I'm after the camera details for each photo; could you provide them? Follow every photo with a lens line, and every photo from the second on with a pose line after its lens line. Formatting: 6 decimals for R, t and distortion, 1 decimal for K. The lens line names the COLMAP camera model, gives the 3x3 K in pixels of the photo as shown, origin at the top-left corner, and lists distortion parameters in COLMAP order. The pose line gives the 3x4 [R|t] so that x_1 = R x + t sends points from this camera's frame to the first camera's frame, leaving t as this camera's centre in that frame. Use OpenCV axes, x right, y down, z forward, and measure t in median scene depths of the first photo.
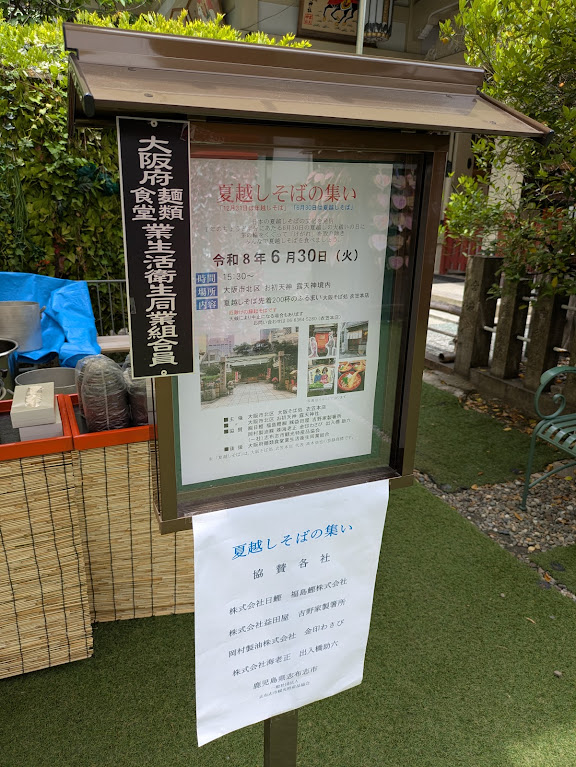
lens RADIAL K [[573.9, 0, 288.0], [0, 573.9, 383.5], [0, 0, 1]] dist [0.000350, 0.000430]
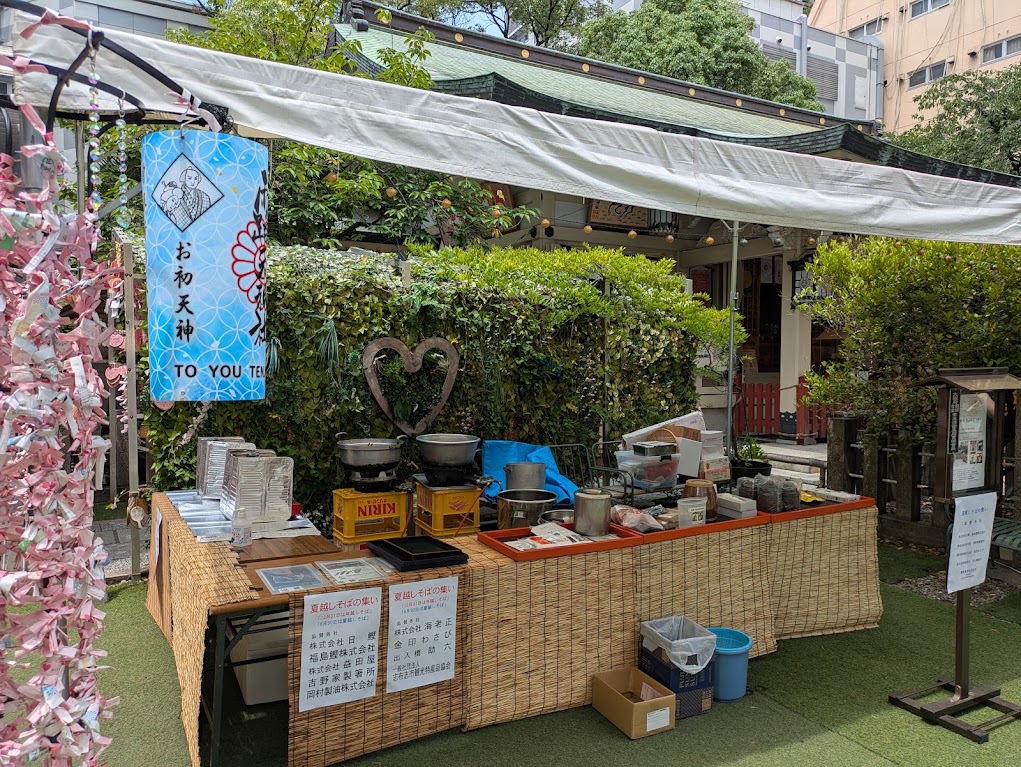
lens RADIAL K [[724.8, 0, 510.5], [0, 724.8, 383.5], [0, 0, 1]] dist [0.002245, -0.000485]
pose [[0.996626, -0.022332, 0.078974, -0.584350], [0.042869, 0.962215, -0.268895, 0.117578], [-0.069985, 0.271373, 0.959926, -0.578854]]
